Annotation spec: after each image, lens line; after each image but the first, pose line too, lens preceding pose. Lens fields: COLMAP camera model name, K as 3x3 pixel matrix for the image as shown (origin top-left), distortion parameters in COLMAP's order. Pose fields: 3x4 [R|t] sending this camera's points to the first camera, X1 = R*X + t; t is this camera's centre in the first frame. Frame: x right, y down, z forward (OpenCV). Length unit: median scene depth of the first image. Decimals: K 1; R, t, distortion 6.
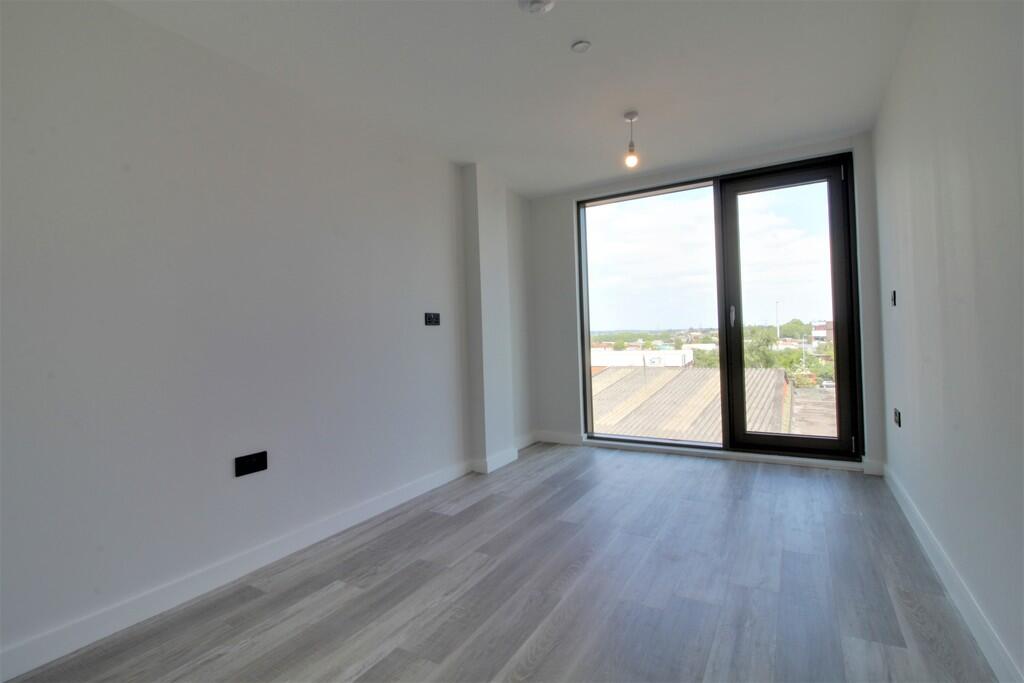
lens RADIAL K [[470.5, 0, 514.9], [0, 470.5, 332.1], [0, 0, 1]] dist [0.000659, -0.012332]
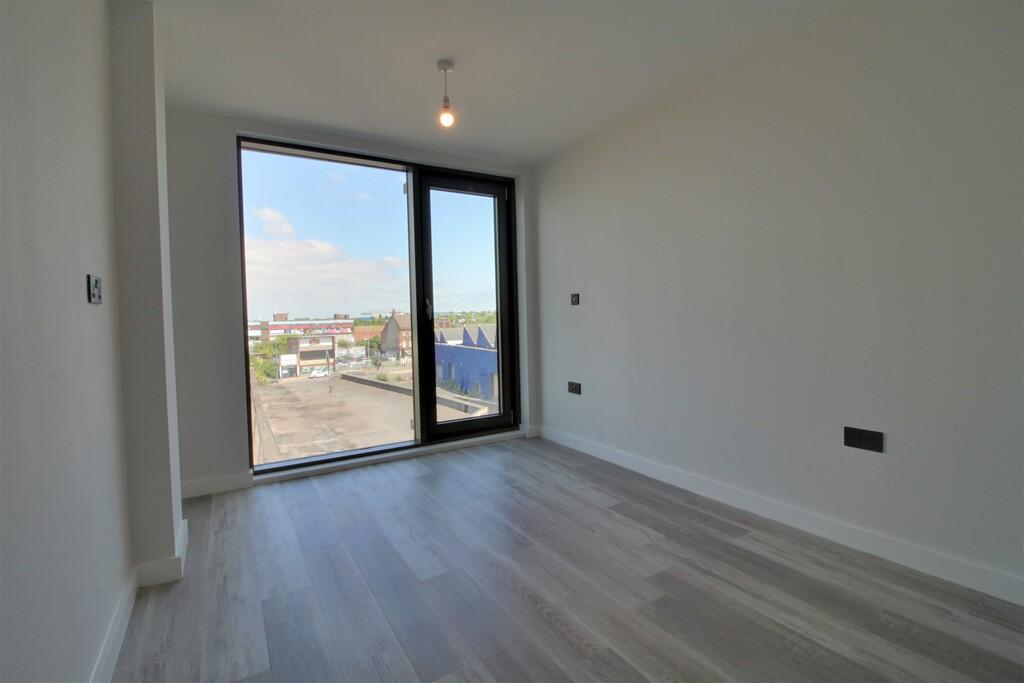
lens RADIAL K [[470.5, 0, 514.9], [0, 470.5, 332.1], [0, 0, 1]] dist [0.000659, -0.012332]
pose [[0.469793, -0.003364, 0.882770, -0.340489], [0.003027, 0.999993, 0.002199, 0.012860], [-0.882771, 0.001639, 0.469800, 0.383005]]
